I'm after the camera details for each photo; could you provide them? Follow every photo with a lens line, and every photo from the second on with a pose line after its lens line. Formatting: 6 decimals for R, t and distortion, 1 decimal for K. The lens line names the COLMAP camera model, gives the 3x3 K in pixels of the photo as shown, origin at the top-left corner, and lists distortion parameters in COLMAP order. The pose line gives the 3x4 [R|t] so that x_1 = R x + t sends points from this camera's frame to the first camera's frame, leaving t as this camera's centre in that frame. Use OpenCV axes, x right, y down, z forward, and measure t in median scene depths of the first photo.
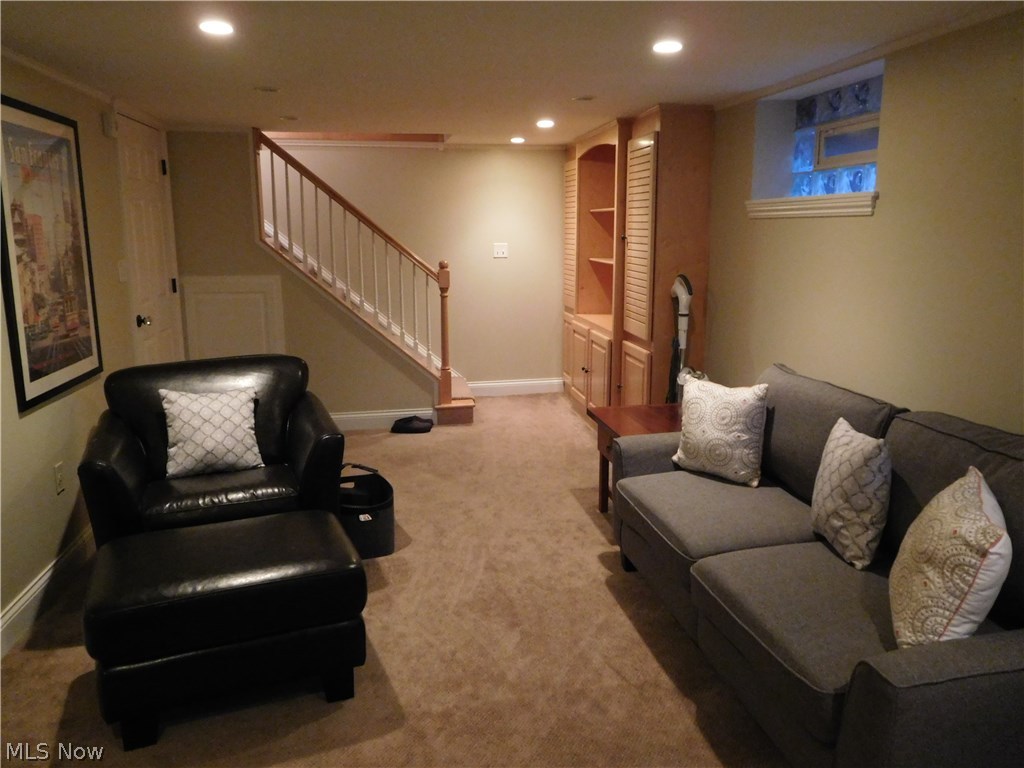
lens RADIAL K [[759.6, 0, 512.0], [0, 759.6, 382.4], [0, 0, 1]] dist [-0.018926, 0.000350]
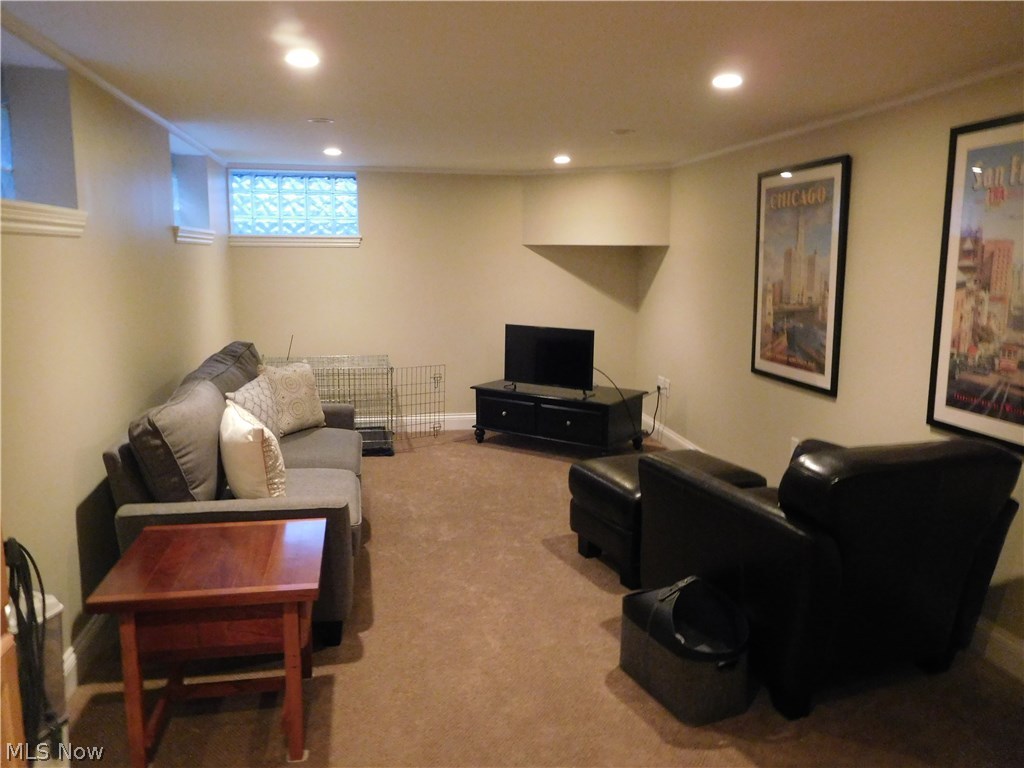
lens RADIAL K [[759.6, 0, 511.2], [0, 759.6, 382.2], [0, 0, 1]] dist [-0.018926, 0.000350]
pose [[-0.999725, -0.000753, -0.023419, -0.030581], [-0.008877, 0.937143, 0.348832, -0.373457], [0.021684, 0.348944, -0.936893, 1.897474]]
